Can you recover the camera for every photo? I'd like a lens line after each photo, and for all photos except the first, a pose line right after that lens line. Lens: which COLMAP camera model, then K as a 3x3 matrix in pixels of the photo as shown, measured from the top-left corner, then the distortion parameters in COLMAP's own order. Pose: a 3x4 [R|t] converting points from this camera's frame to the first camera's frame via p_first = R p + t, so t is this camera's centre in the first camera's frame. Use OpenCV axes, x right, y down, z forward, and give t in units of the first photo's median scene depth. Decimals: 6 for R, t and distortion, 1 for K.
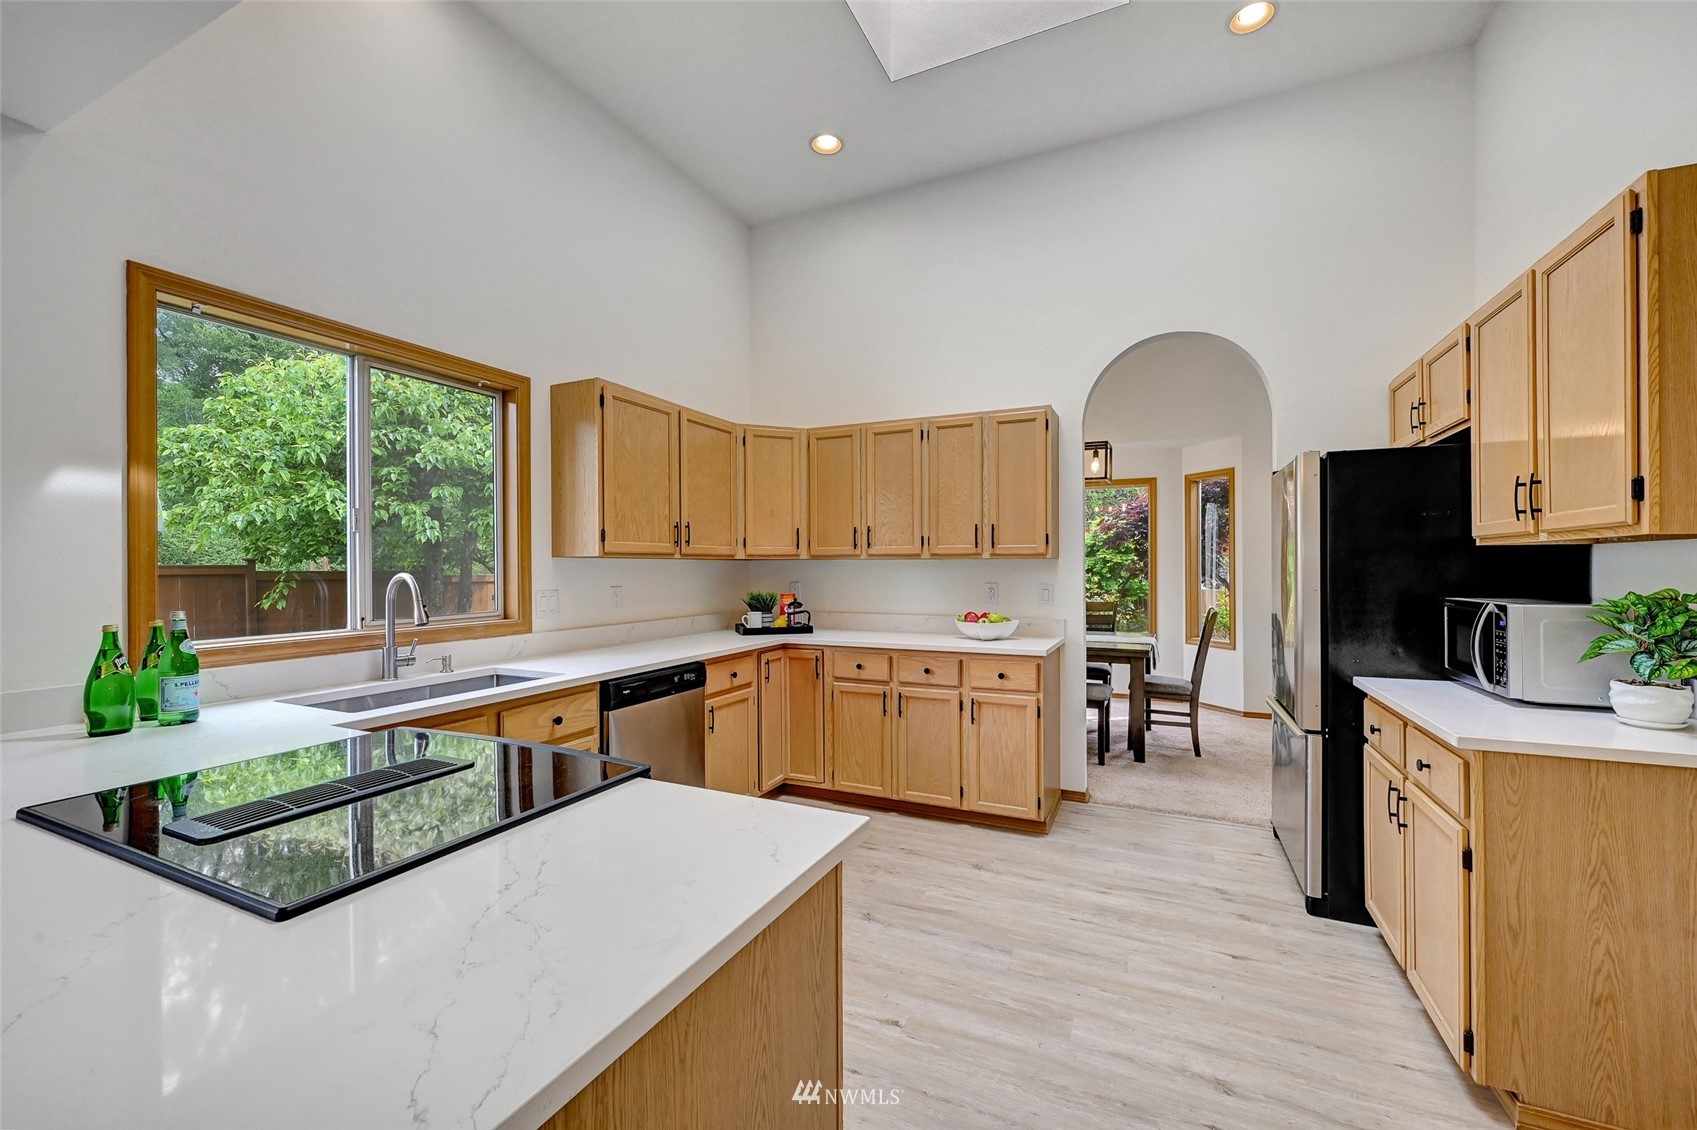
lens RADIAL K [[679.4, 0, 847.6], [0, 679.4, 565.9], [0, 0, 1]] dist [0.000375, 0.000158]
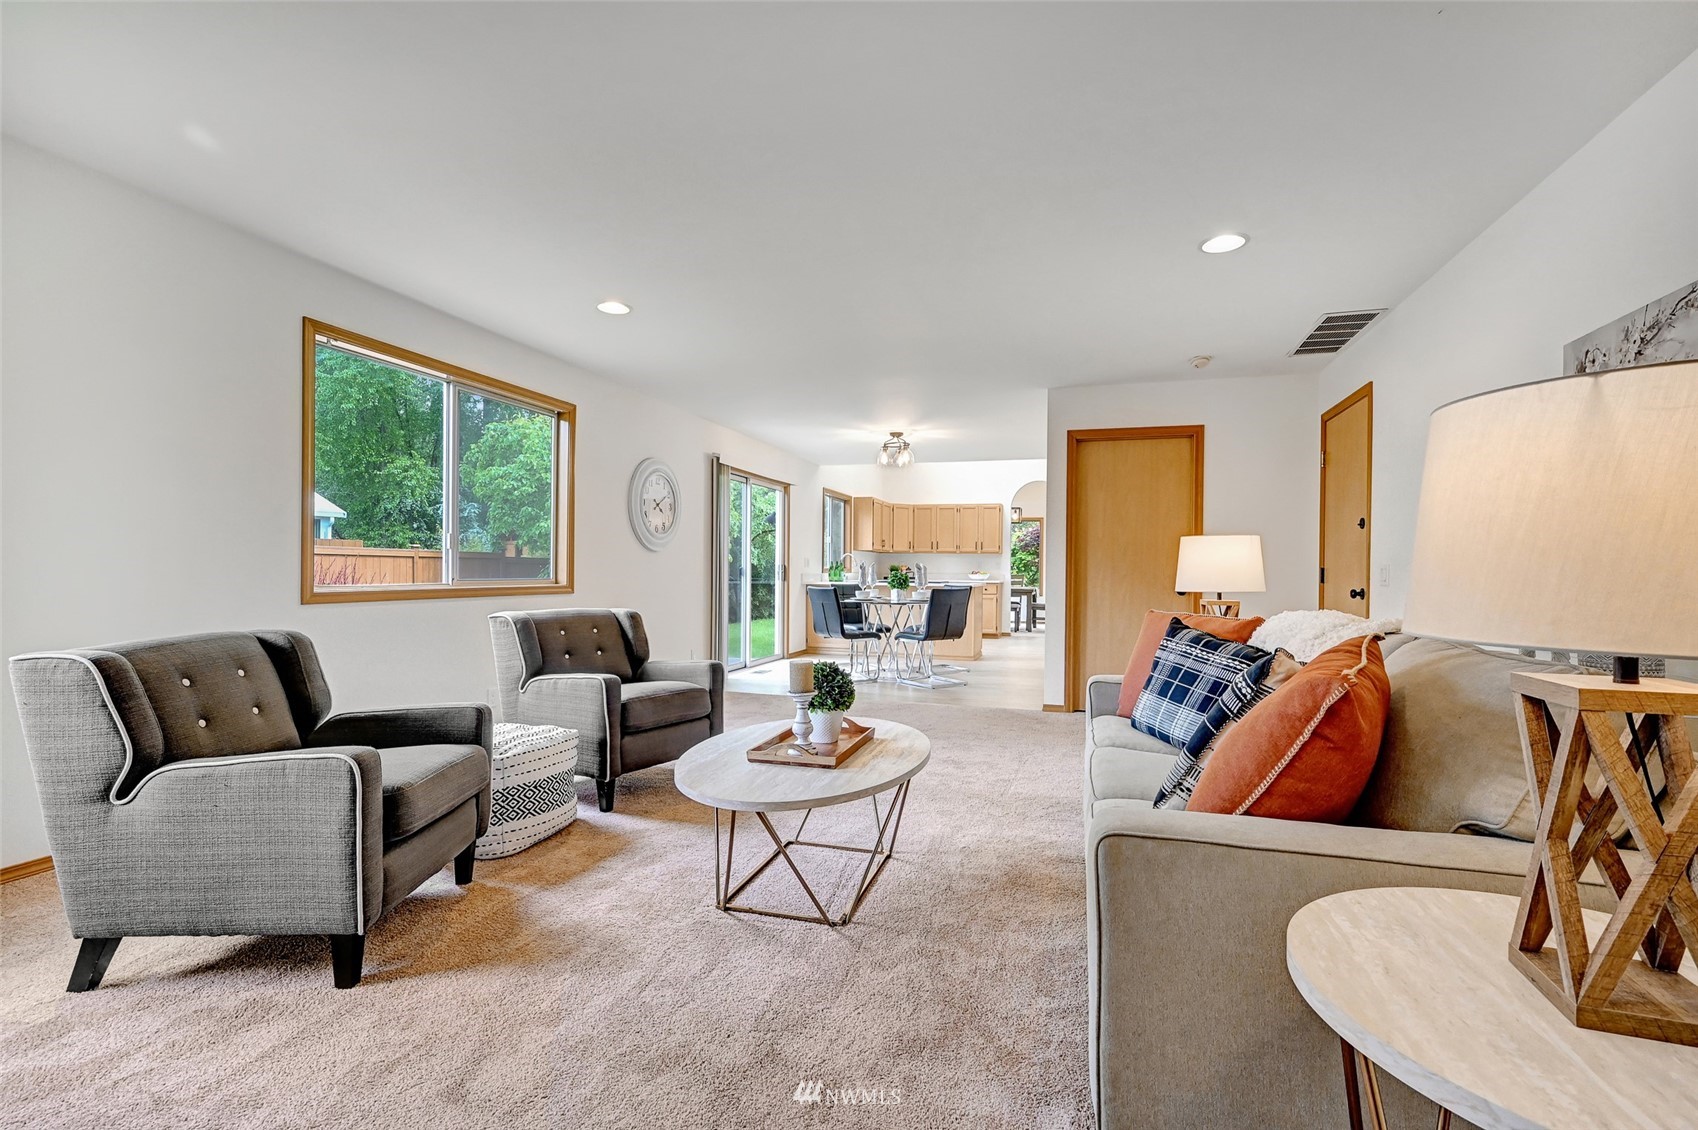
lens RADIAL K [[780.7, 0, 849.8], [0, 780.7, 565.9], [0, 0, 1]] dist [0.000851, 0.000007]
pose [[0.990328, 0.014288, 0.138009, -0.795826], [-0.013782, 0.999894, -0.004620, 0.064706], [-0.138061, 0.002674, 0.990420, -2.213753]]
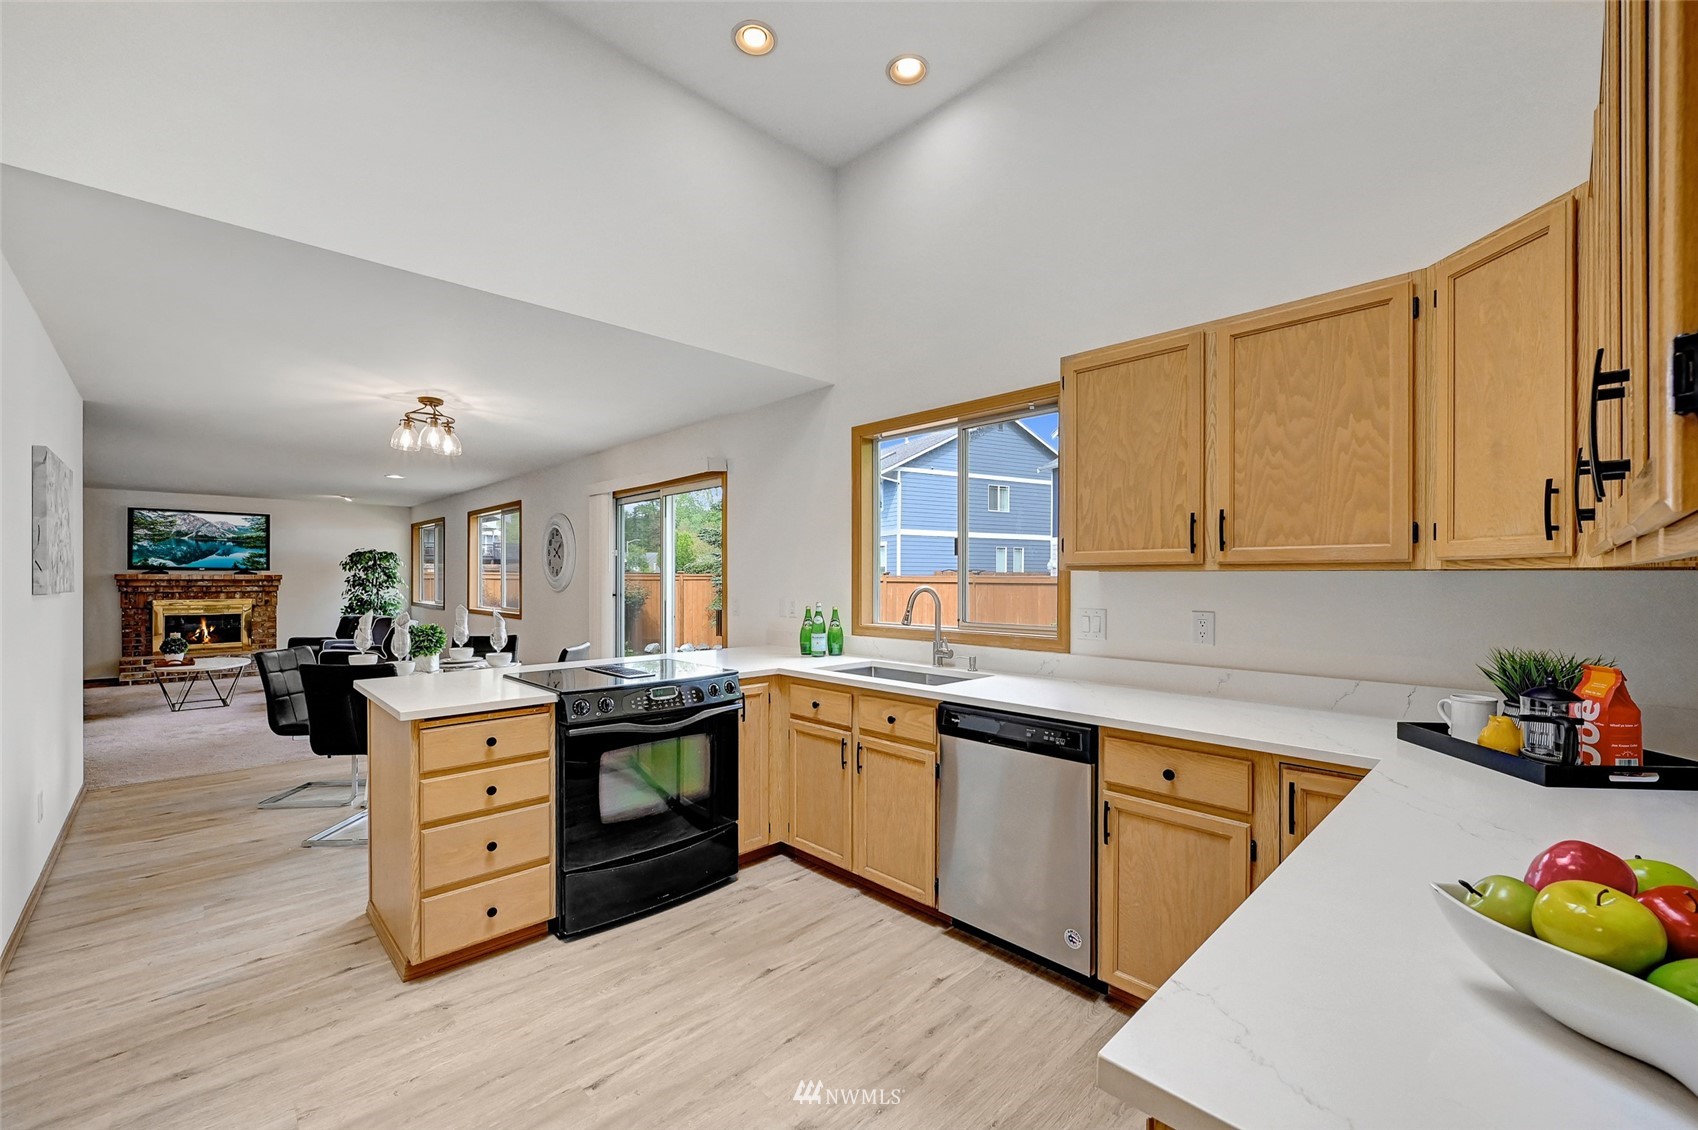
lens RADIAL K [[679.8, 0, 850.2], [0, 679.8, 577.4], [0, 0, 1]] dist [0.000375, 0.000158]
pose [[-0.352074, 0.005962, -0.935953, 0.388101], [0.000460, 0.999981, 0.006197, -0.008357], [0.935972, 0.001751, -0.352070, 0.796017]]
